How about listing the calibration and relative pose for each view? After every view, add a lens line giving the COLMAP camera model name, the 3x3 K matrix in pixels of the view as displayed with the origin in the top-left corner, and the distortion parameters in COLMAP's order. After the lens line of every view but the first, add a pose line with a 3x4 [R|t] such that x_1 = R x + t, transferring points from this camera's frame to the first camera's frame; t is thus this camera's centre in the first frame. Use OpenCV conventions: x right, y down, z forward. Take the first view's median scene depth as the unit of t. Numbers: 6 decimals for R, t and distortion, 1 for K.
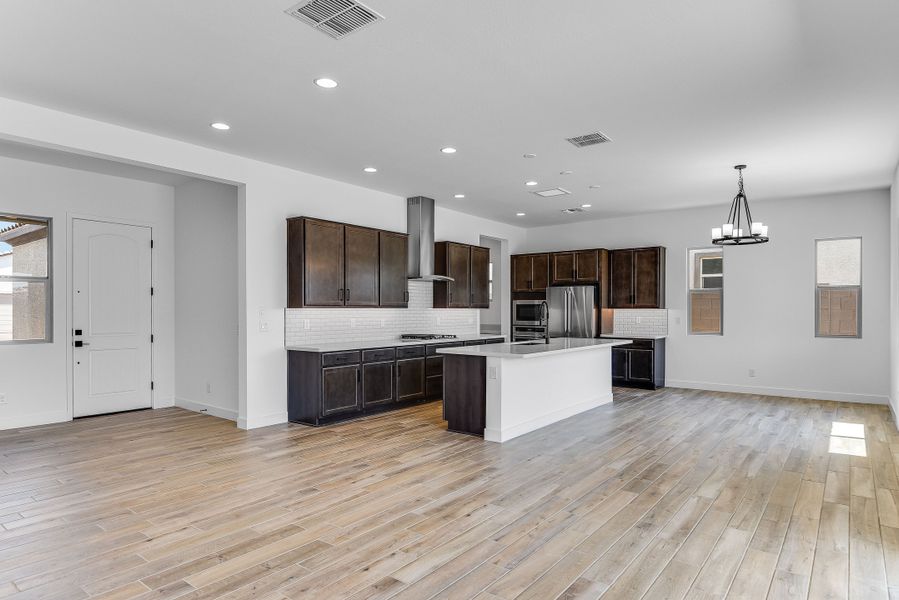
lens RADIAL K [[527.3, 0, 463.6], [0, 527.3, 316.8], [0, 0, 1]] dist [0.024477, 0.004477]
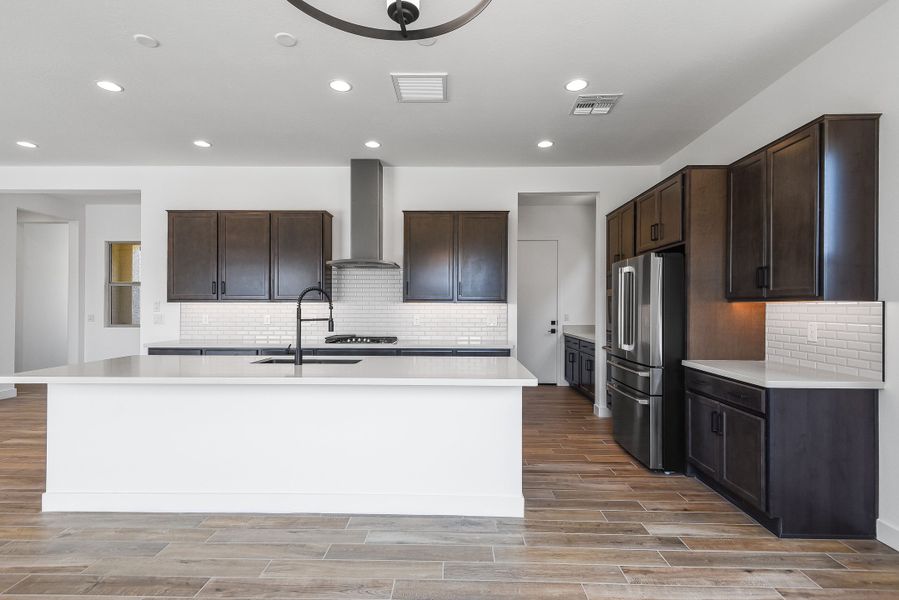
lens RADIAL K [[442.2, 0, 450.6], [0, 442.2, 306.3], [0, 0, 1]] dist [0.017362, -0.004504]
pose [[0.574345, 0.000175, -0.818613, 0.533389], [-0.014044, 0.999855, -0.009639, -0.005975], [0.818493, 0.017033, 0.574264, 0.732015]]
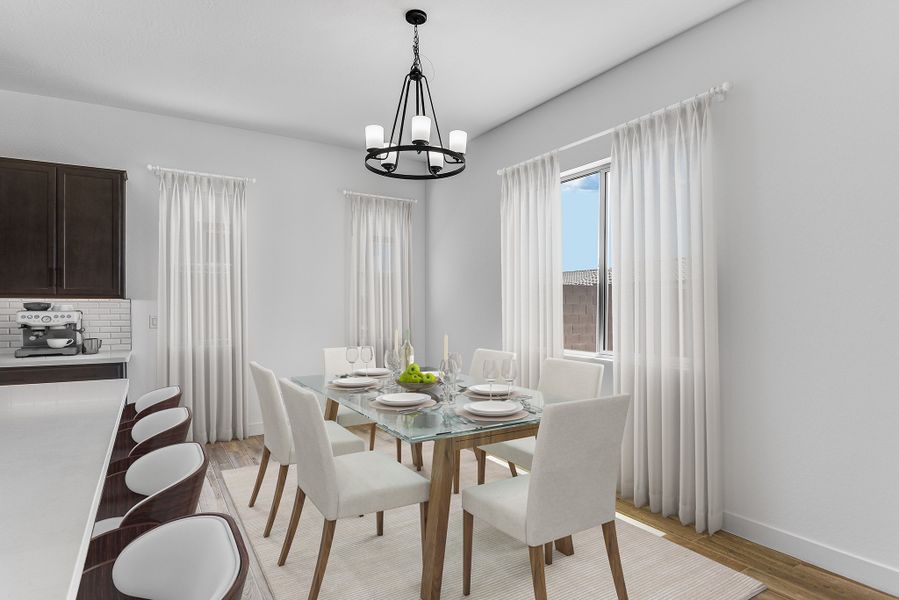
lens RADIAL K [[490.2, 0, 440.9], [0, 490.2, 310.9], [0, 0, 1]] dist [-0.002595, -0.007560]
pose [[0.392246, -0.012000, 0.919782, 0.078561], [0.009921, 0.999912, 0.008815, -0.005301], [-0.919807, 0.005667, 0.392331, 0.629531]]
